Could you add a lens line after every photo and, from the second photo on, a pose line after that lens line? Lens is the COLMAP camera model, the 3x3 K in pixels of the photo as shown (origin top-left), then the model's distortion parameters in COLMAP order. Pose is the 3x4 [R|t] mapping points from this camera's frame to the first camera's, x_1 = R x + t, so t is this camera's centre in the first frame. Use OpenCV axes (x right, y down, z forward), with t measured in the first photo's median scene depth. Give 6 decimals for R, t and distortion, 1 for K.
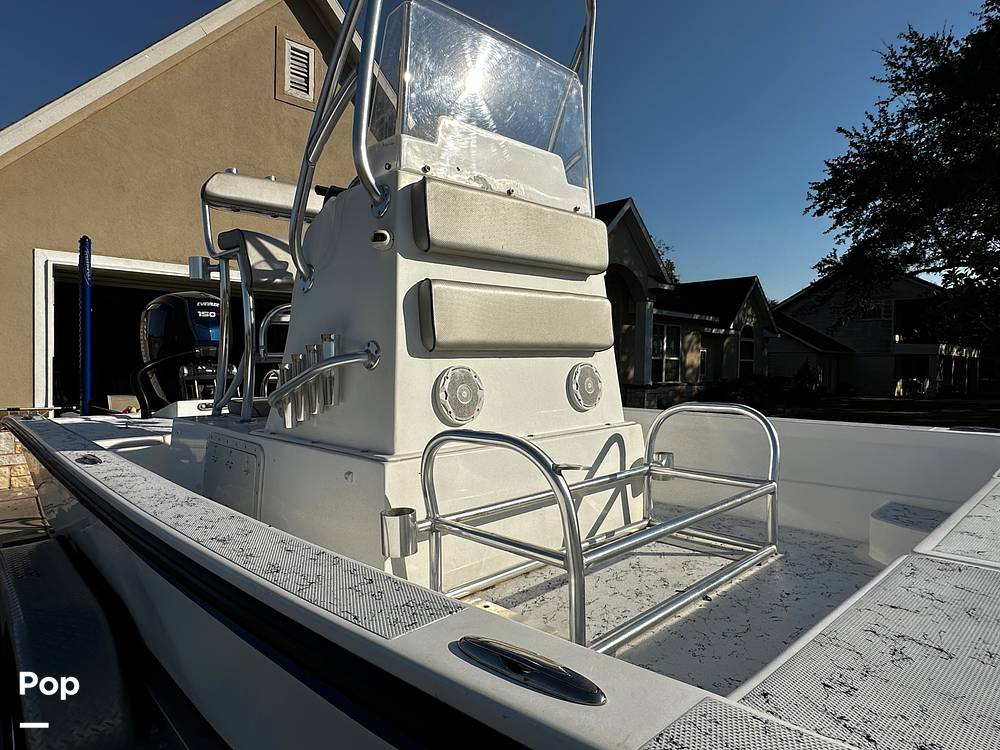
lens RADIAL K [[576.0, 0, 498.8], [0, 576.0, 371.0], [0, 0, 1]] dist [0.000929, -0.000705]
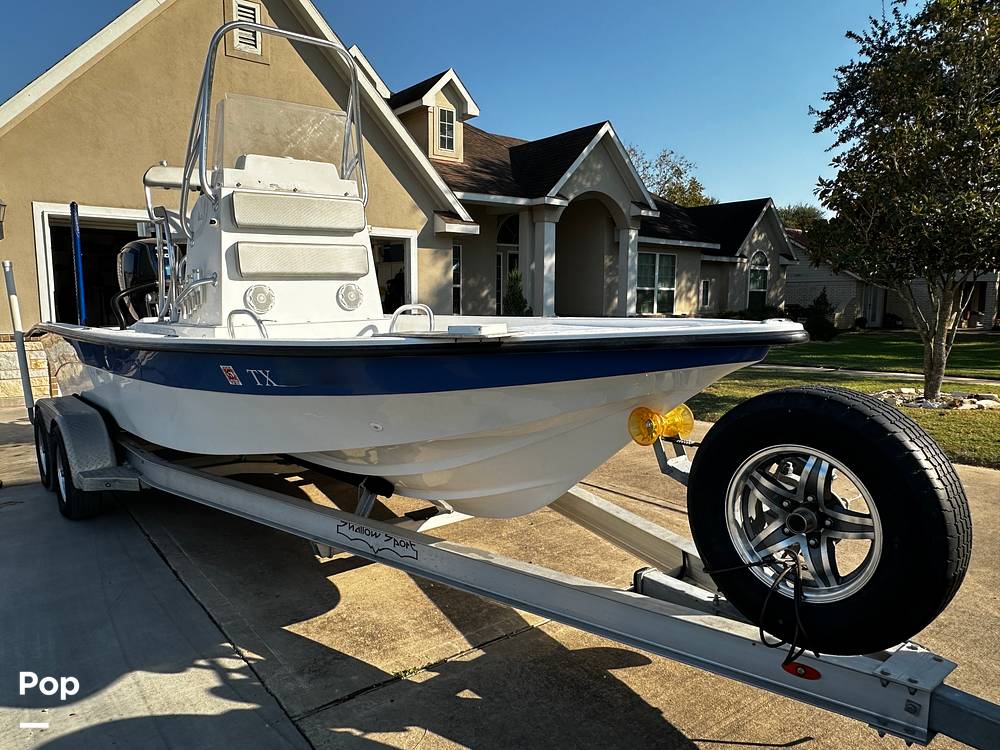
lens RADIAL K [[665.8, 0, 499.4], [0, 665.8, 376.1], [0, 0, 1]] dist [-0.002292, 0.001941]
pose [[0.998104, -0.005369, -0.061316, 0.263968], [0.011511, 0.994894, 0.100265, 0.025002], [0.060465, -0.100781, 0.993070, -0.375180]]
